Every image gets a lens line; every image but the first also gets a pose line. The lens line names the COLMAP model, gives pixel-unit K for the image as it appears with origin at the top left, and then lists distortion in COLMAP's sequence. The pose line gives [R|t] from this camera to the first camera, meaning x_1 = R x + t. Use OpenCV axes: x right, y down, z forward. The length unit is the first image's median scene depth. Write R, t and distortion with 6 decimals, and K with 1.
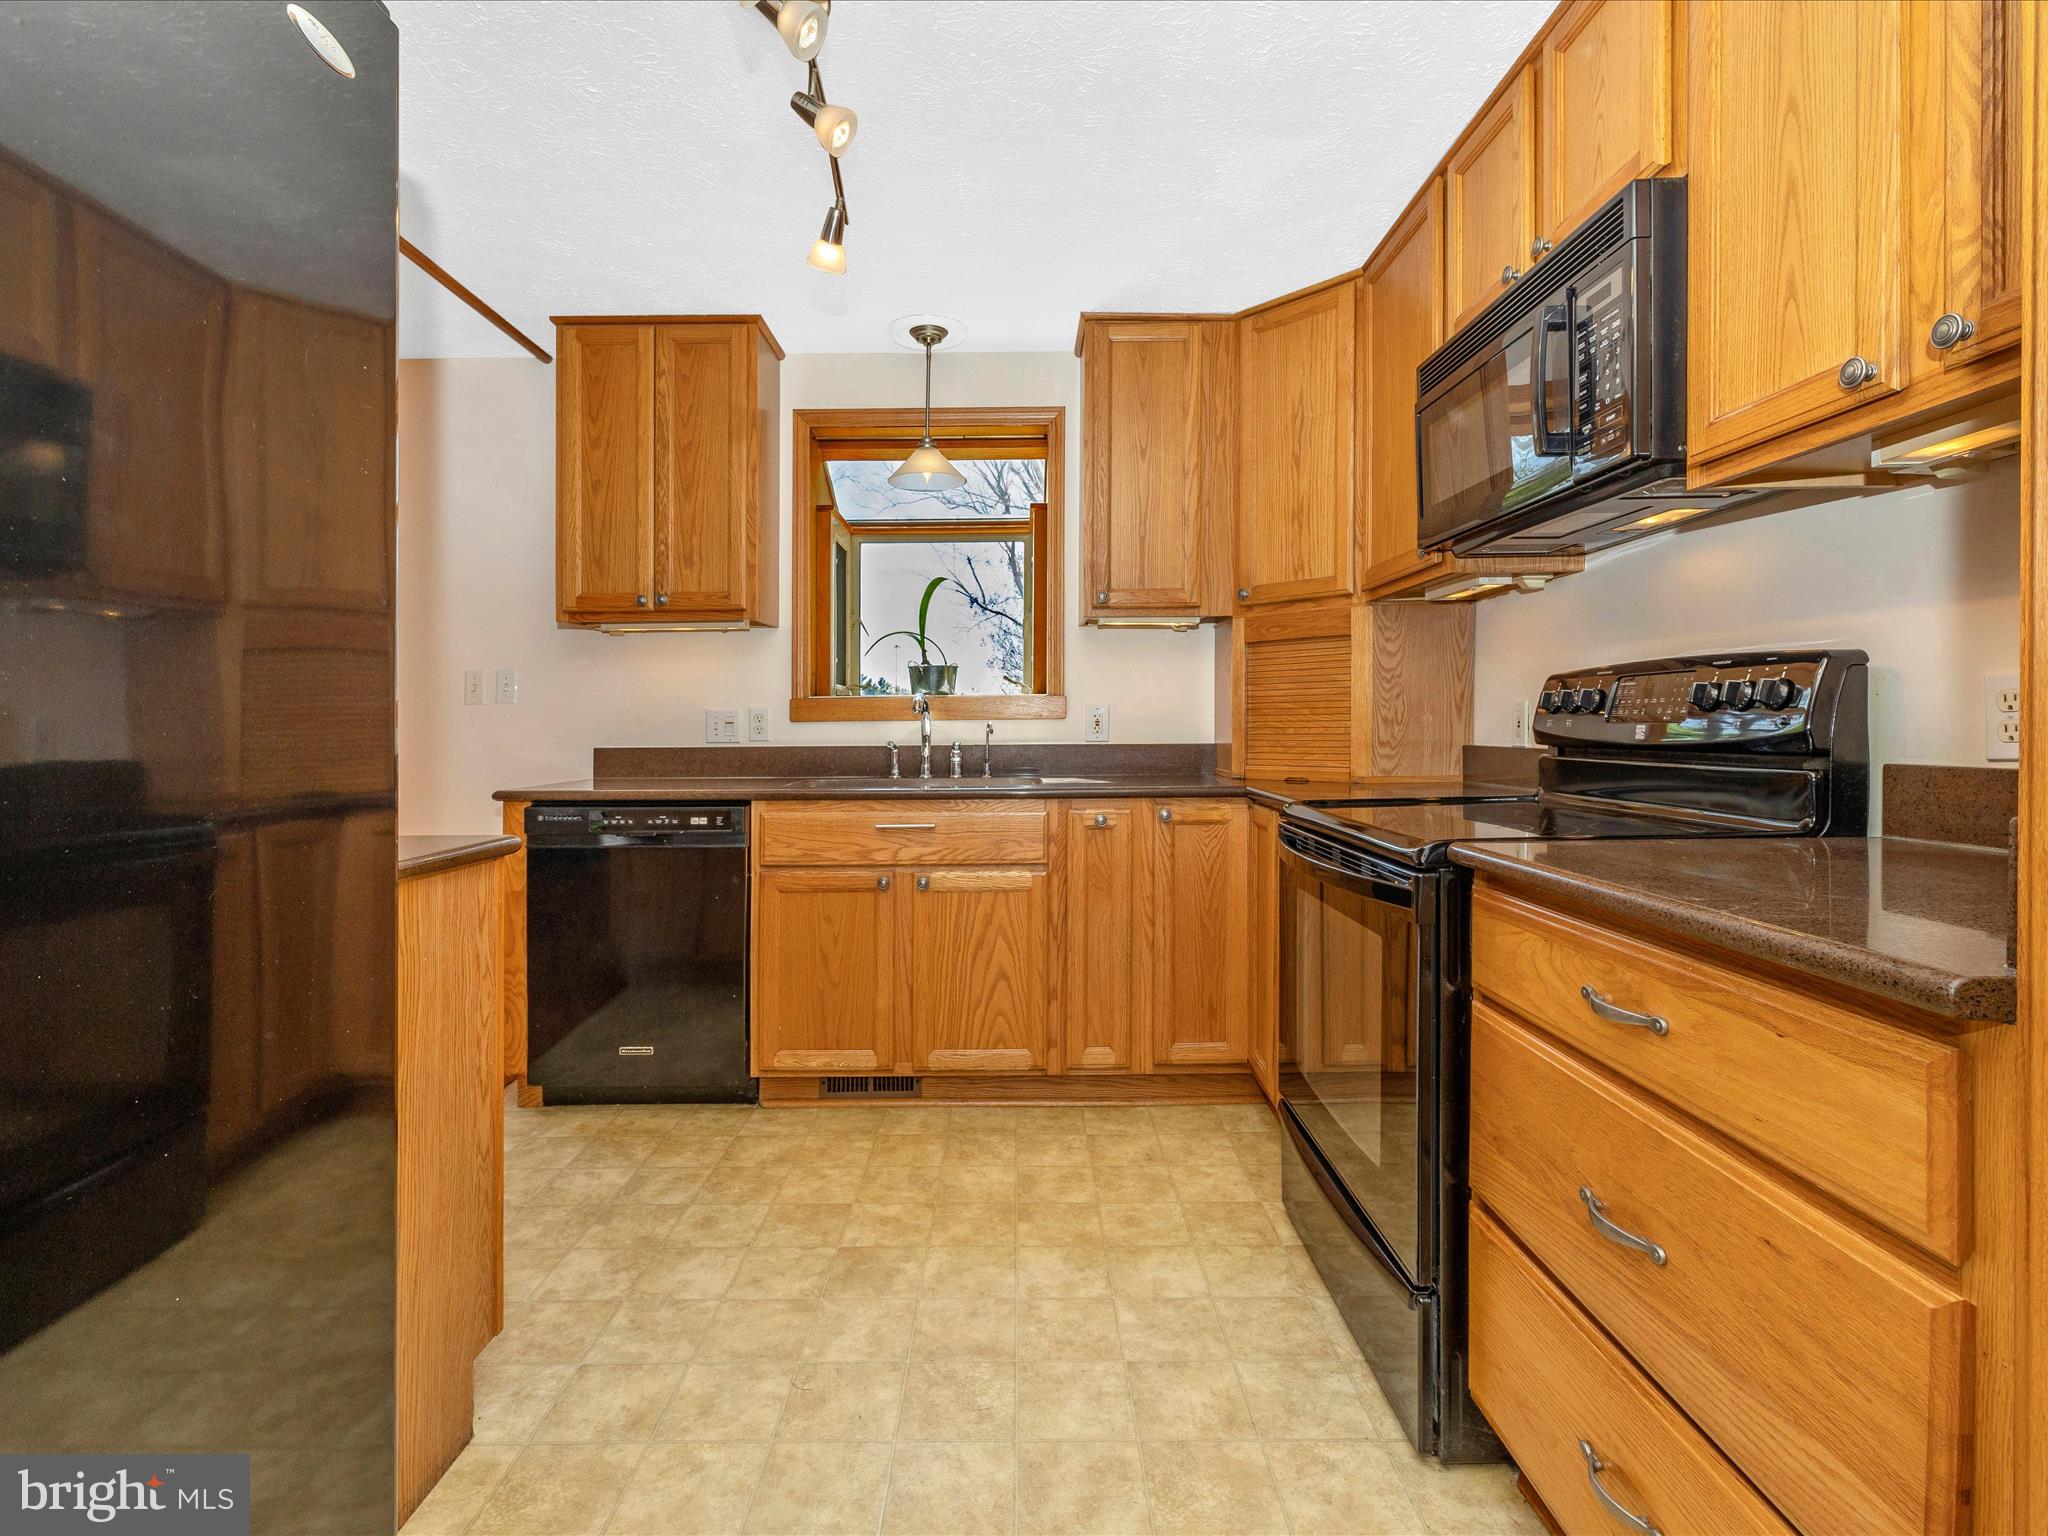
lens RADIAL K [[957.4, 0, 1030.4], [0, 957.4, 749.3], [0, 0, 1]] dist [-0.004932, 0.000914]
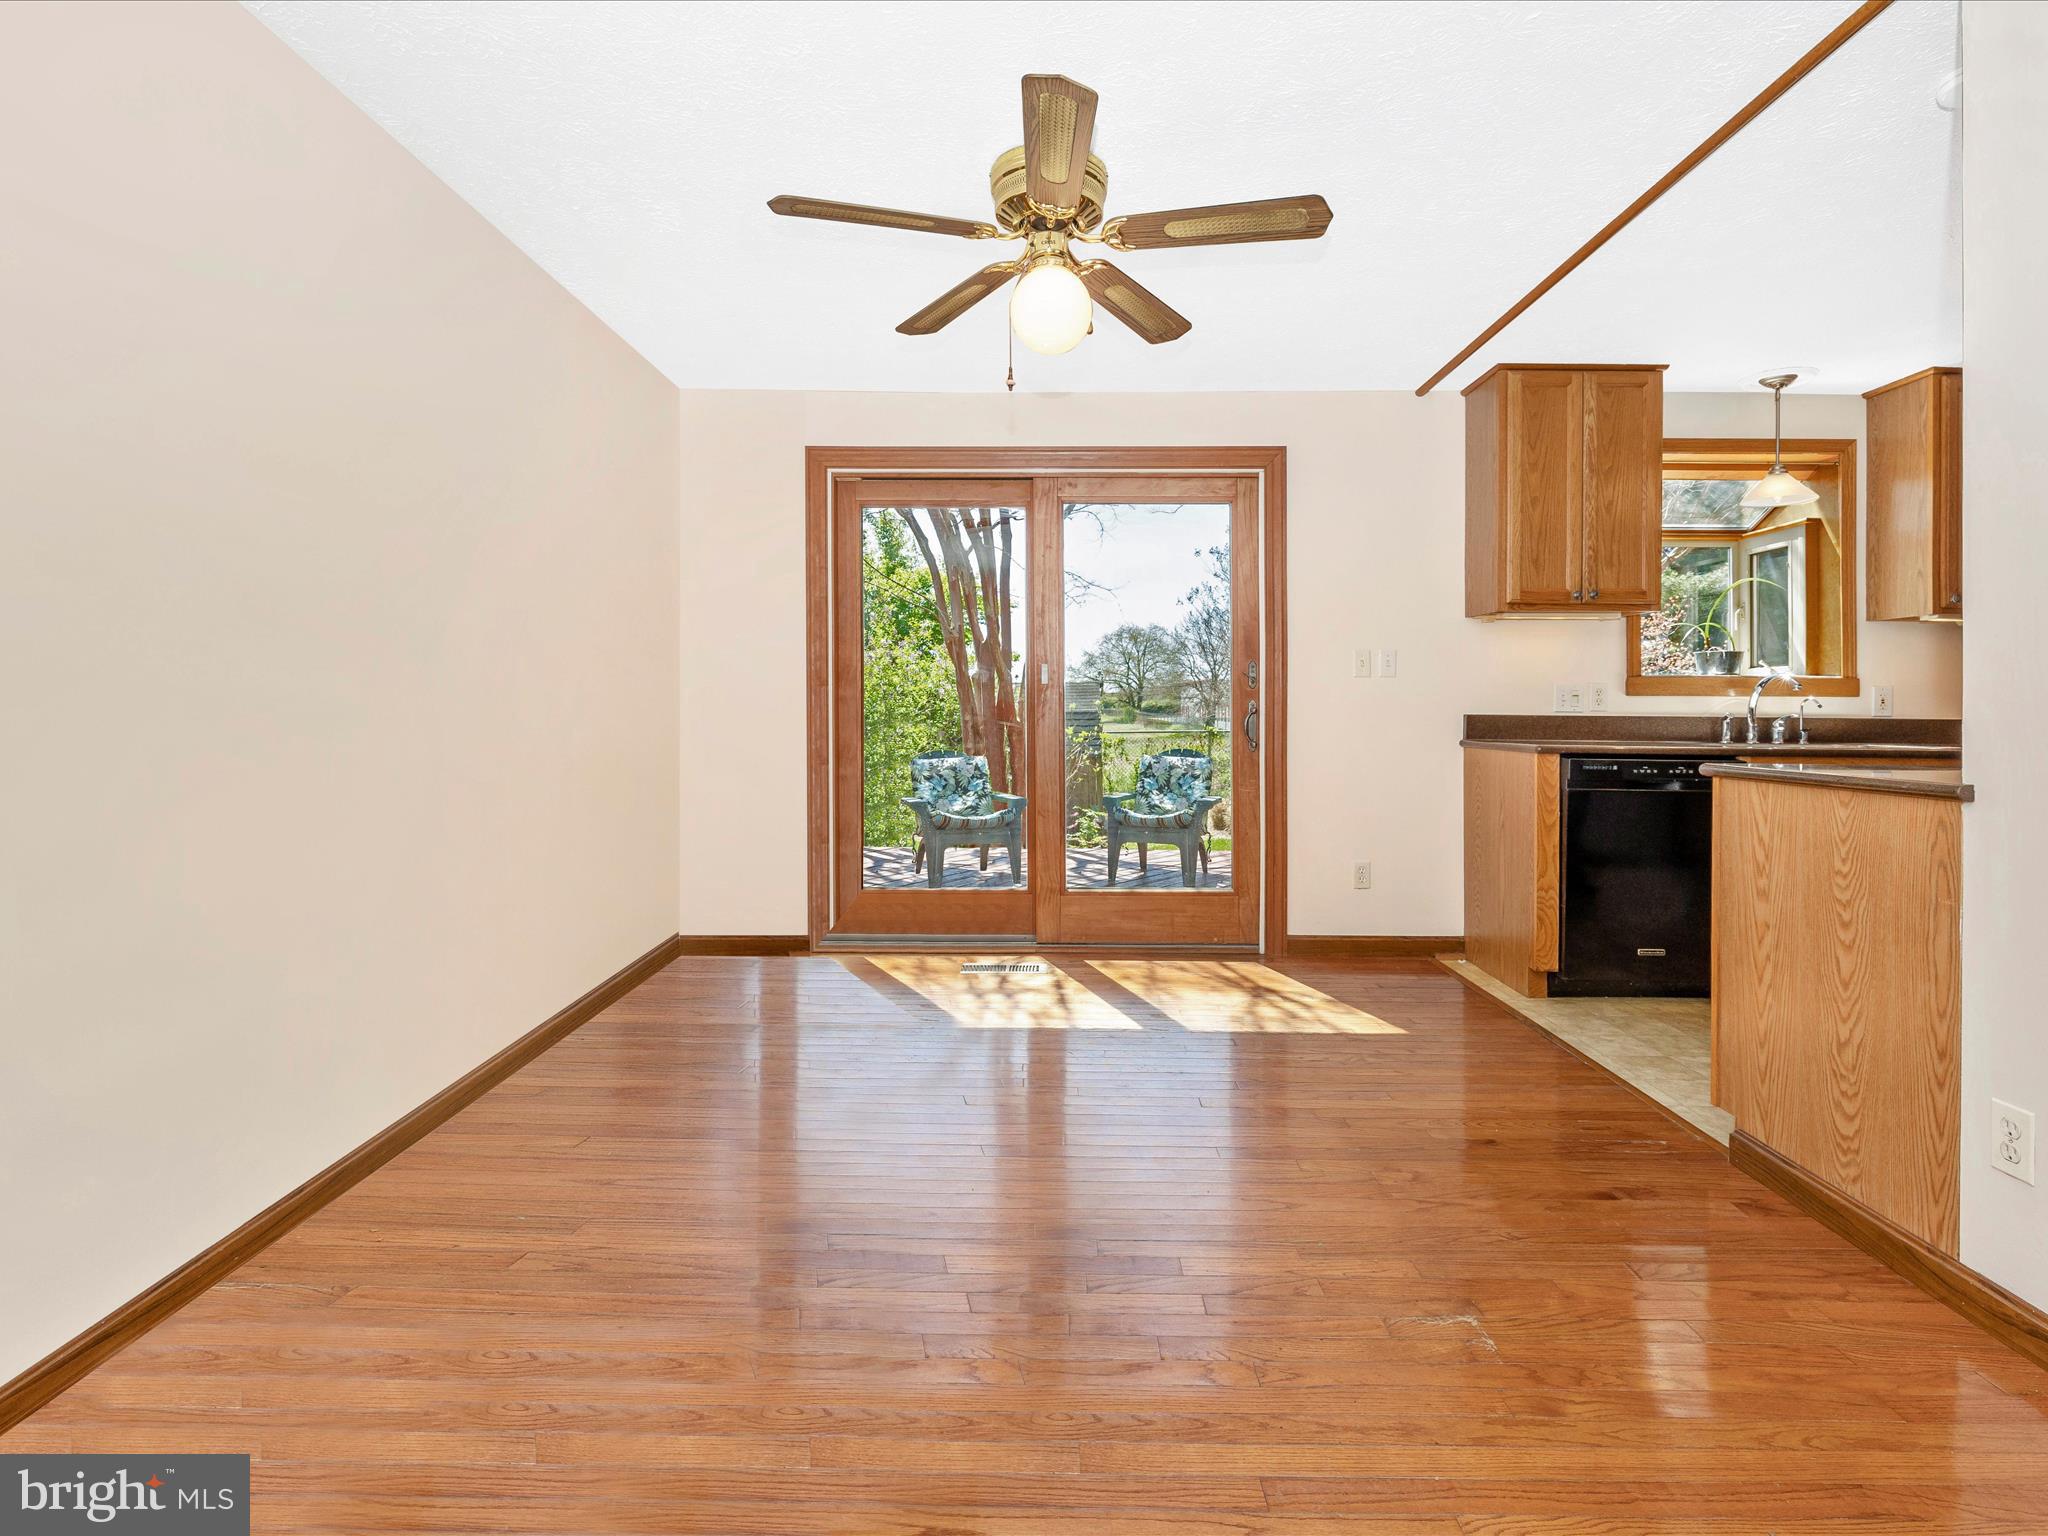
lens RADIAL K [[957.4, 0, 1030.4], [0, 957.4, 749.3], [0, 0, 1]] dist [-0.004932, 0.000914]
pose [[0.999878, 0.014134, -0.006592, -1.030434], [-0.014028, 0.999774, 0.015947, 0.030962], [0.006816, -0.015853, 0.999851, -0.226158]]
